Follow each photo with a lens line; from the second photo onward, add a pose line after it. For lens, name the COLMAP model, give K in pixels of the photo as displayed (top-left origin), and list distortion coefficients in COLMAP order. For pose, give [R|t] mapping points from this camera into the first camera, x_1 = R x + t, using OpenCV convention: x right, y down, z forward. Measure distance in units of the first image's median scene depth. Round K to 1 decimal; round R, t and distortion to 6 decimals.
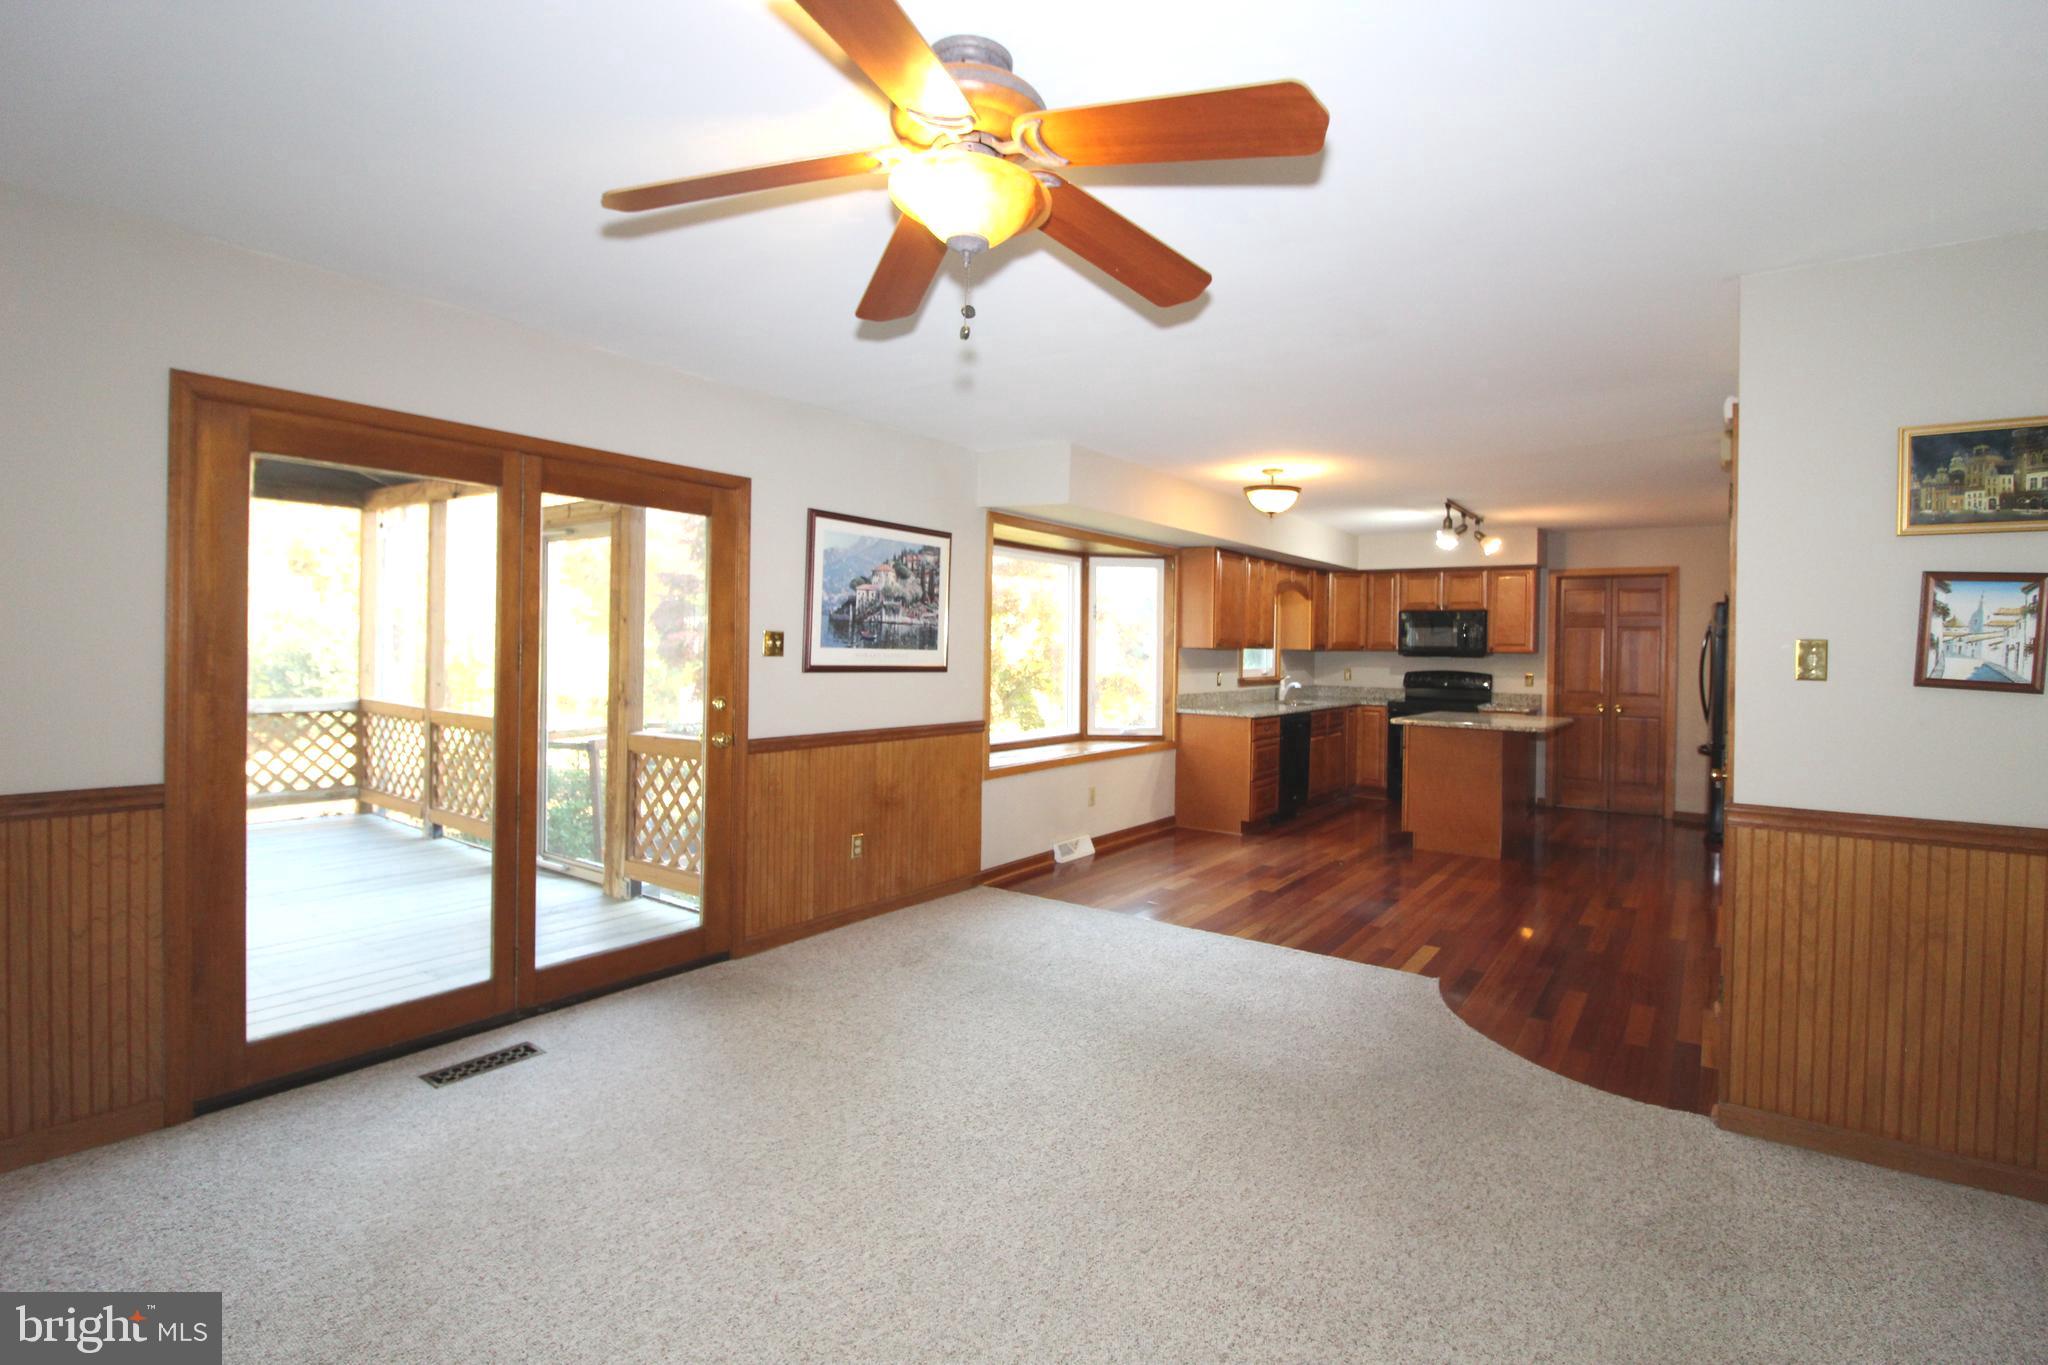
lens RADIAL K [[952.9, 0, 1043.7], [0, 952.9, 640.6], [0, 0, 1]] dist [-0.015415, -0.003334]
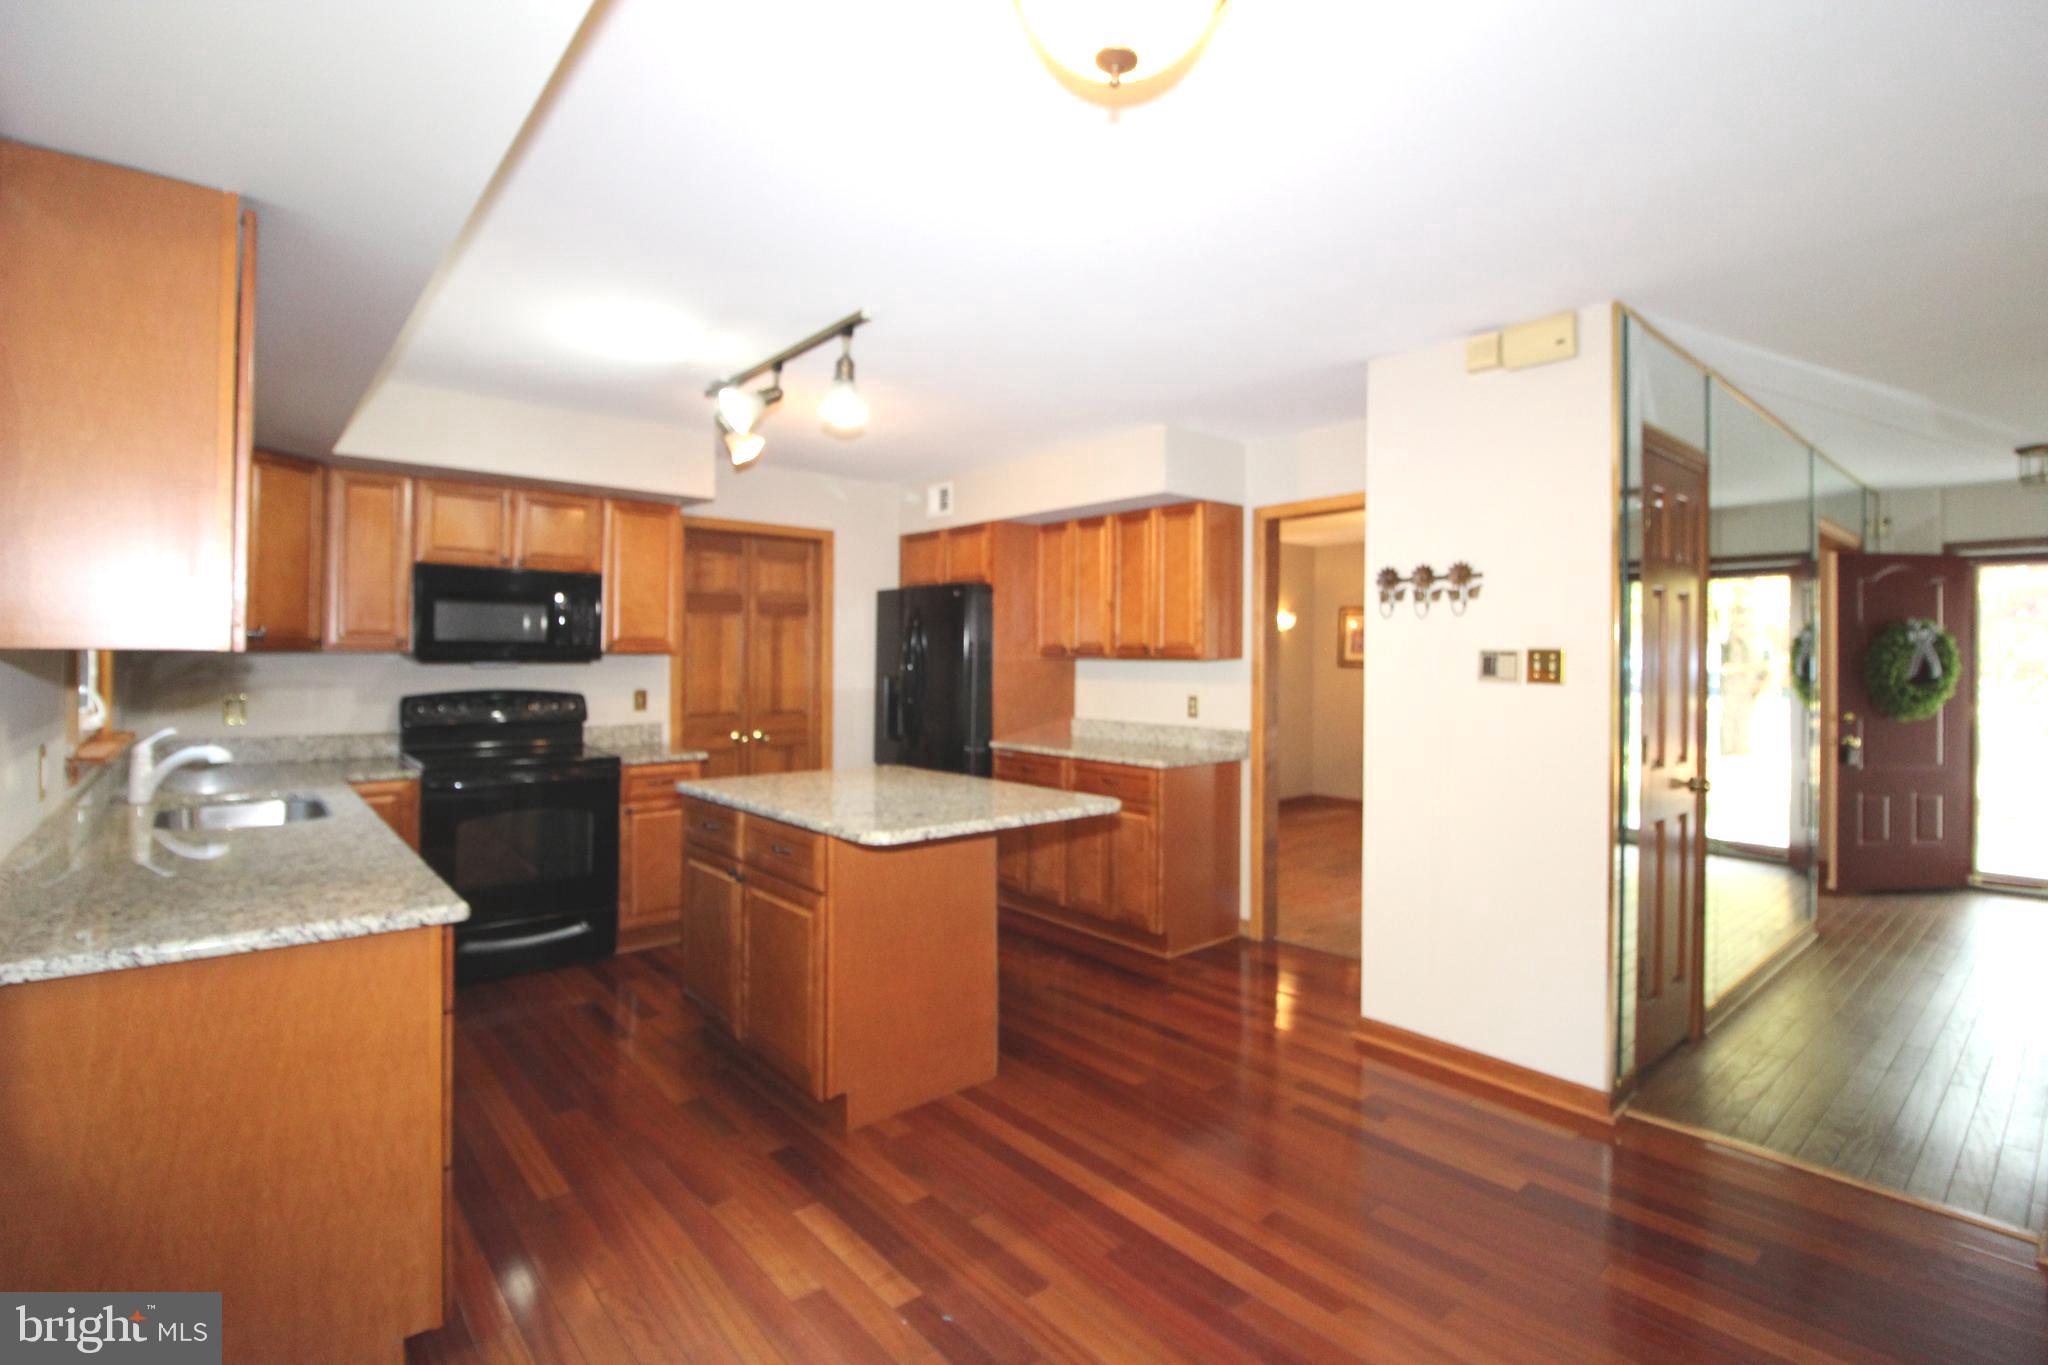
lens RADIAL K [[952.9, 0, 1035.9], [0, 952.9, 660.3], [0, 0, 1]] dist [-0.015415, -0.003334]
pose [[0.240883, -0.018274, 0.970382, 0.011049], [-0.009002, 0.999738, 0.021061, 0.004879], [-0.970512, -0.013809, 0.240656, 1.016809]]
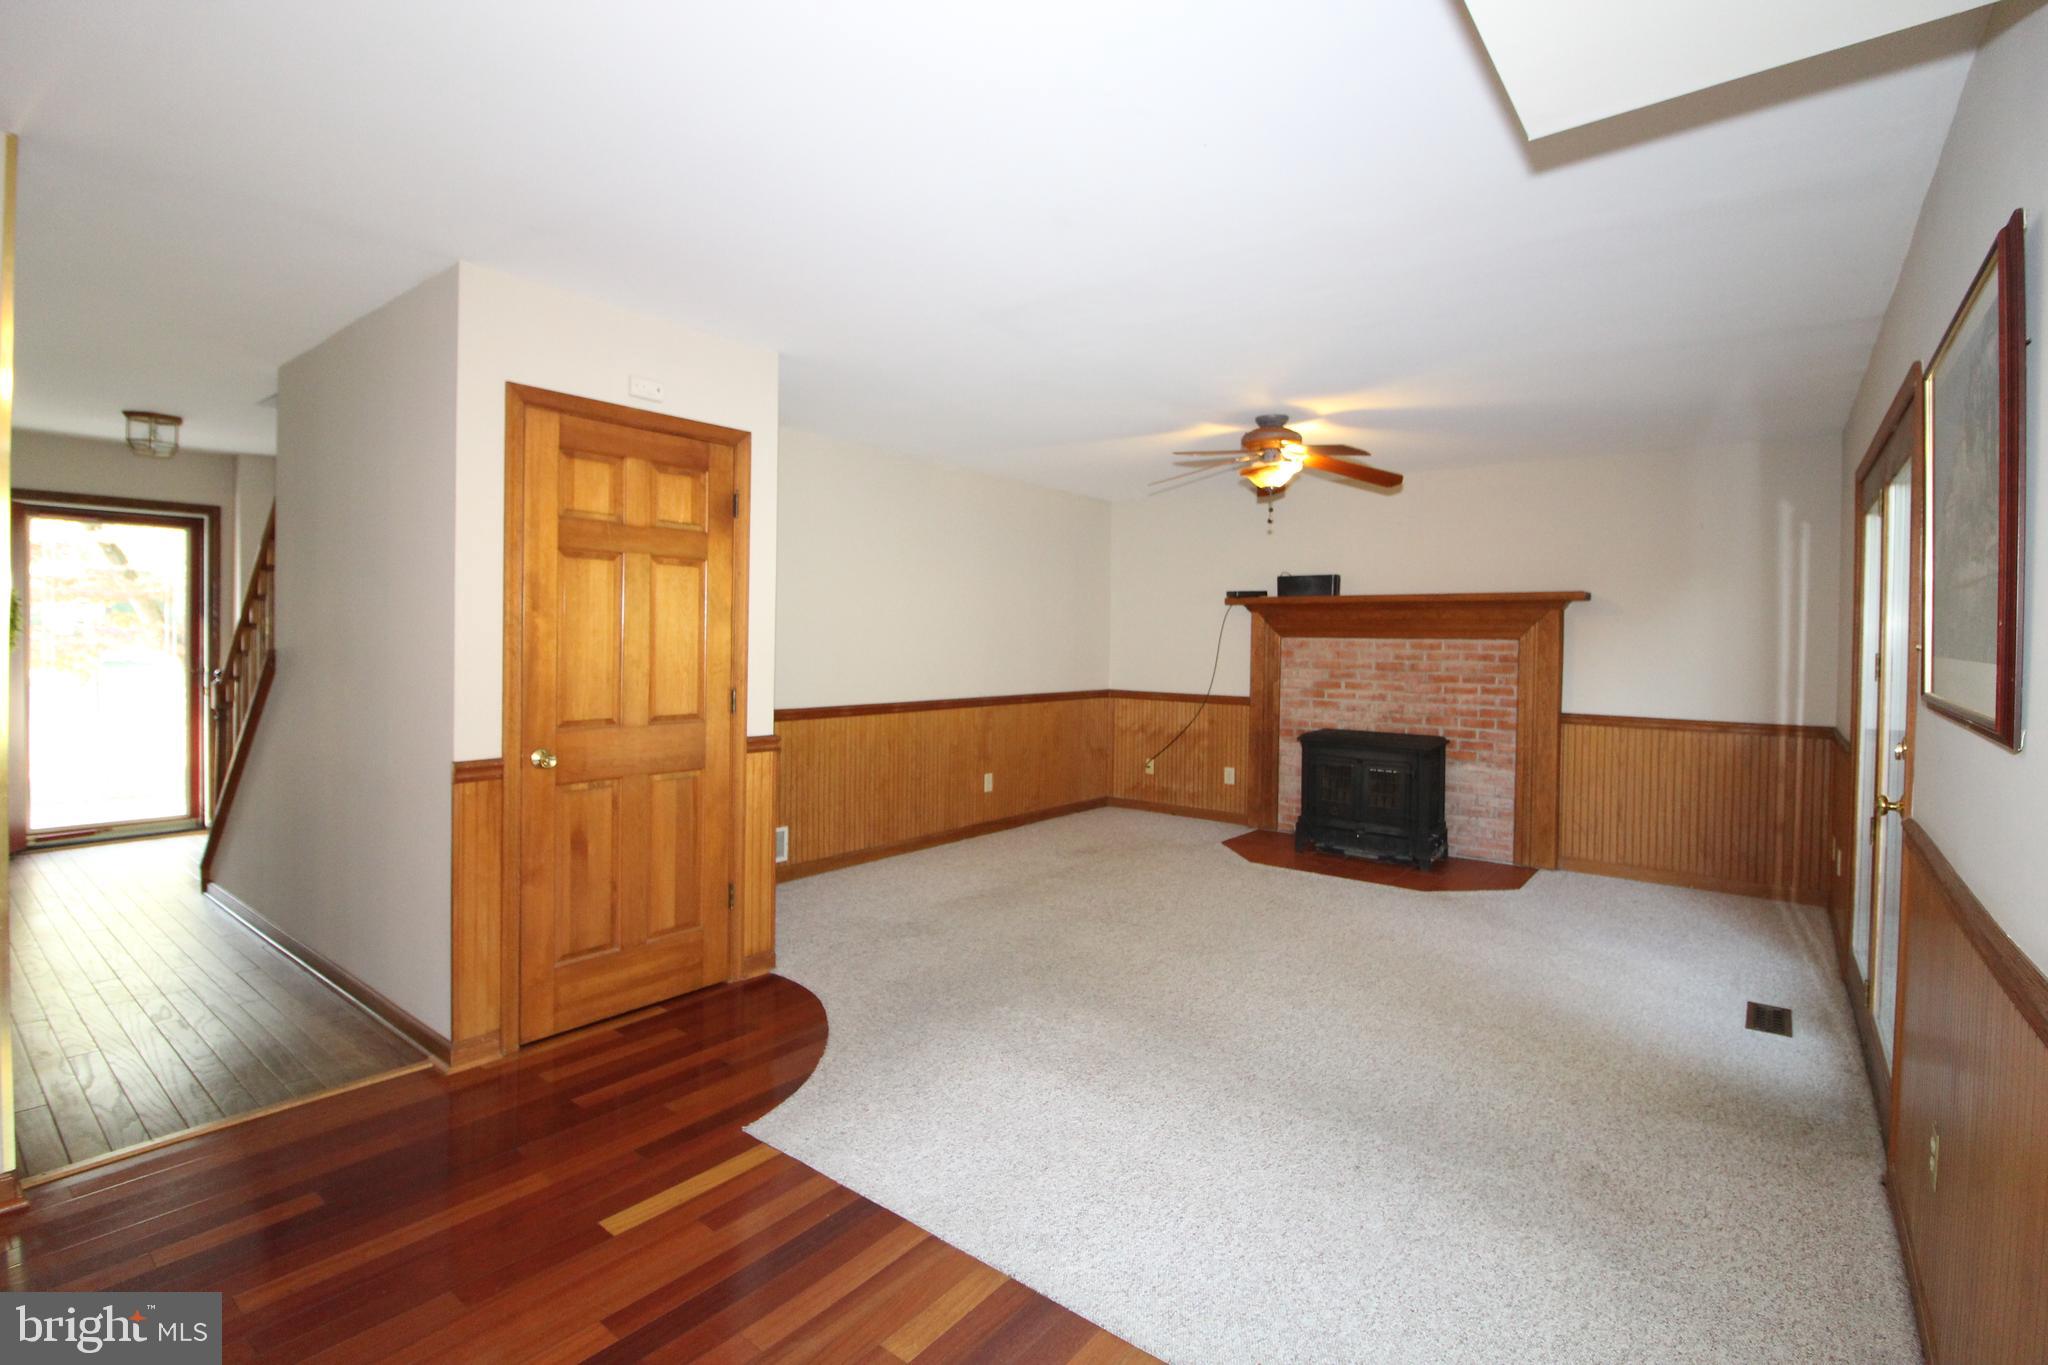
lens RADIAL K [[952.9, 0, 1044.7], [0, 952.9, 651.1], [0, 0, 1]] dist [-0.015415, -0.003334]
pose [[-0.998955, -0.033836, 0.030719, 0.148655], [-0.033602, 0.999402, 0.008104, 0.012608], [-0.030975, 0.007063, -0.999495, 1.212499]]
